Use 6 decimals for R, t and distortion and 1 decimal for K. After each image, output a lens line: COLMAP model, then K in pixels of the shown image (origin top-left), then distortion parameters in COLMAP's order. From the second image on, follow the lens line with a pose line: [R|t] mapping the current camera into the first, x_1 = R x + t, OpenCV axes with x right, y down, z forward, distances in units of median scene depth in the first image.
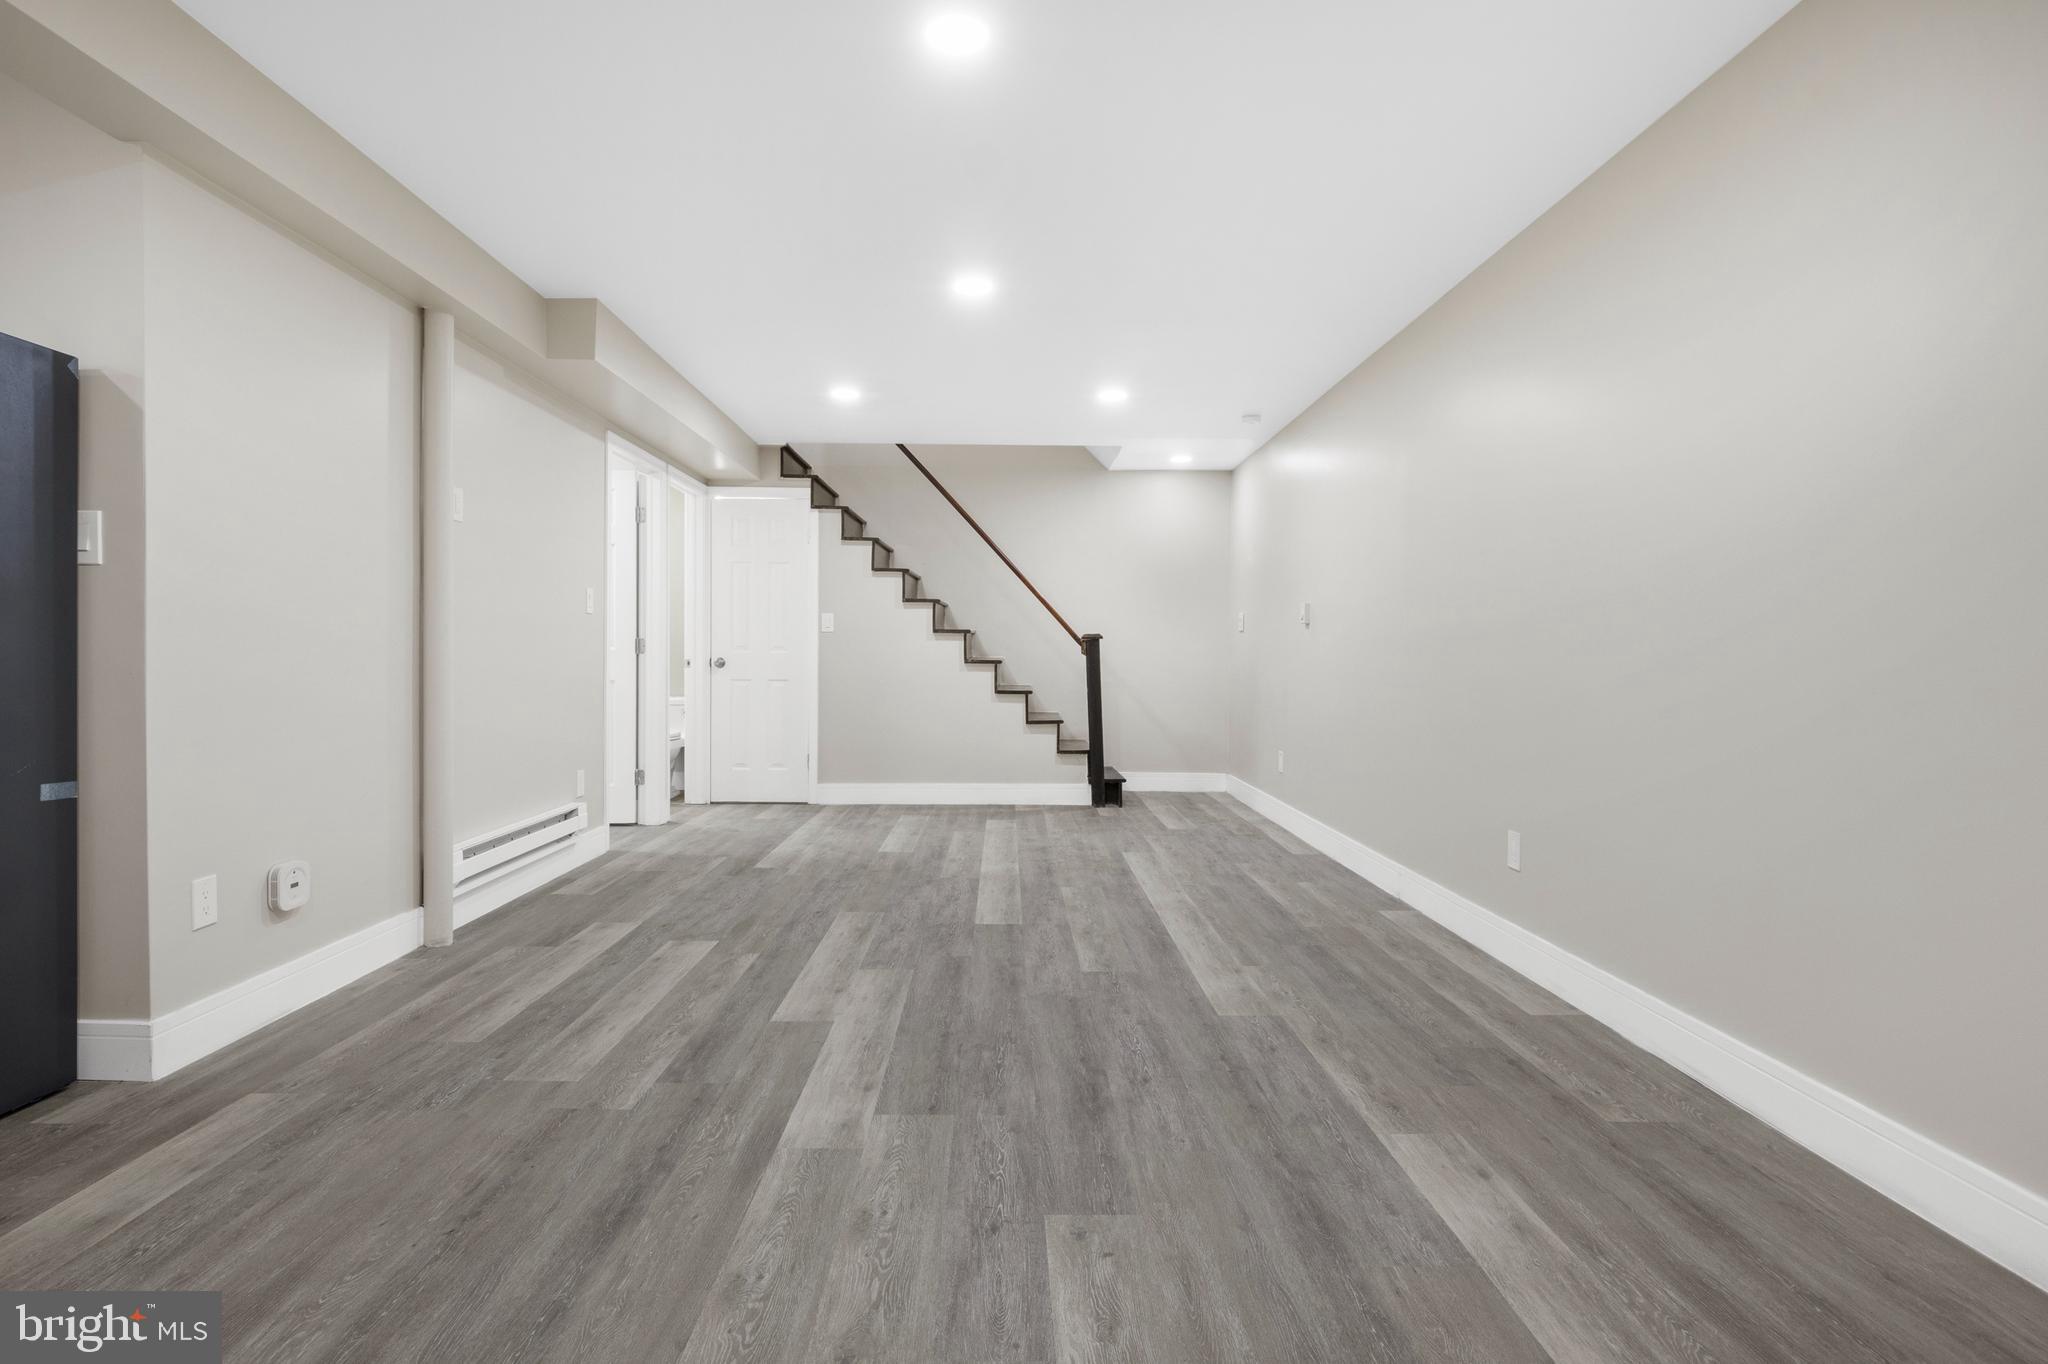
lens RADIAL K [[1039.7, 0, 1014.7], [0, 1039.7, 666.8], [0, 0, 1]] dist [-0.004245, -0.003416]
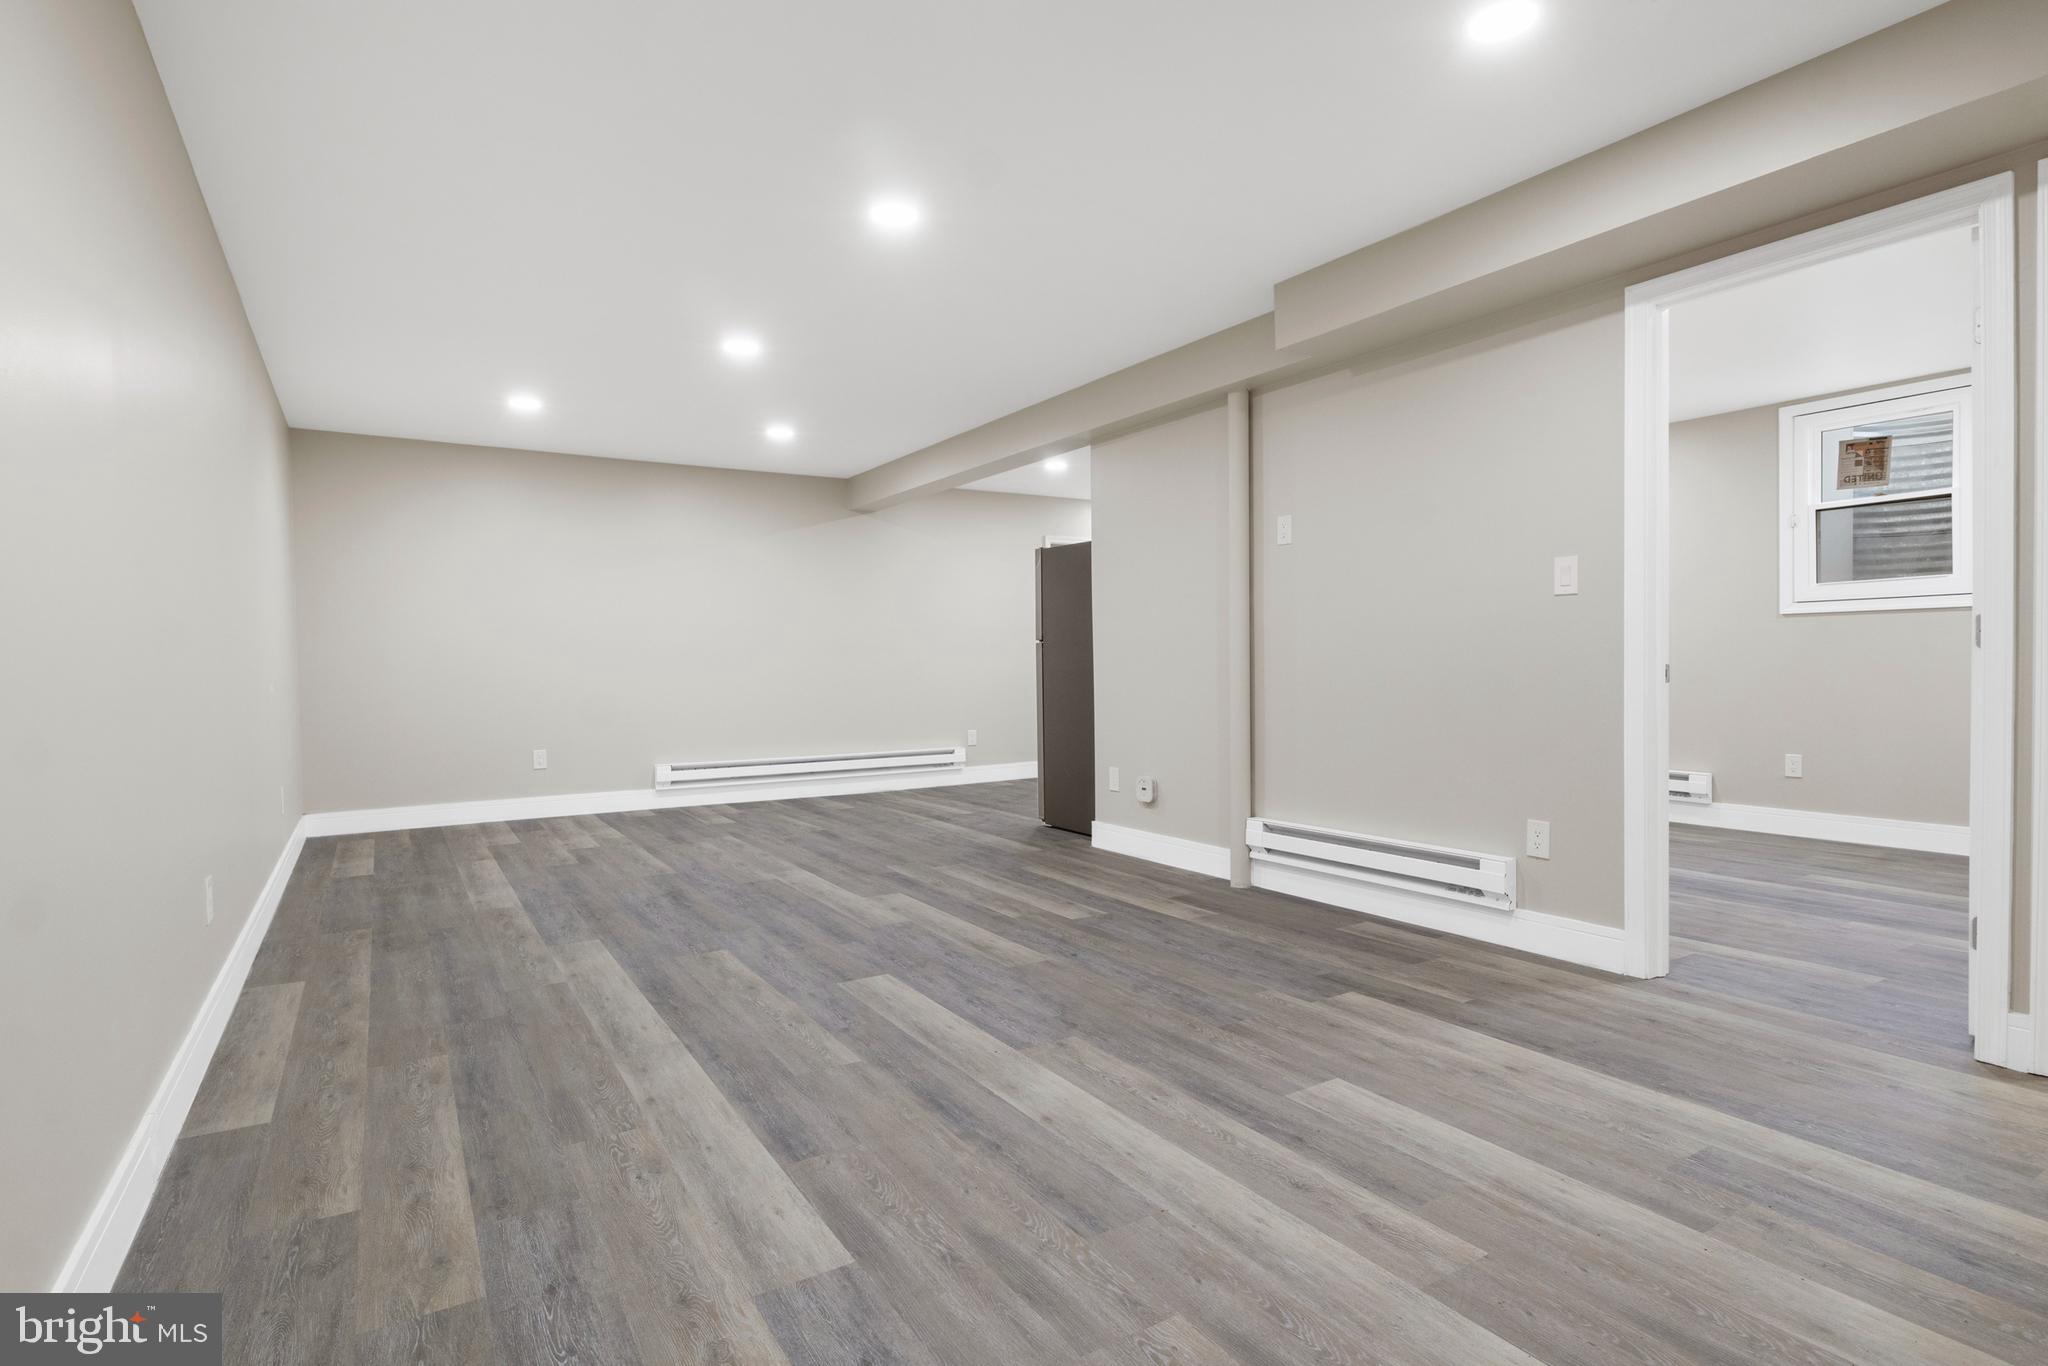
lens RADIAL K [[1039.7, 0, 1028.4], [0, 1039.7, 696.7], [0, 0, 1]] dist [-0.004245, -0.003416]
pose [[-0.853936, 0.018100, -0.520063, 0.422429], [-0.001725, 0.999291, 0.037611, -0.020264], [0.520375, 0.033015, -0.853300, 2.466964]]
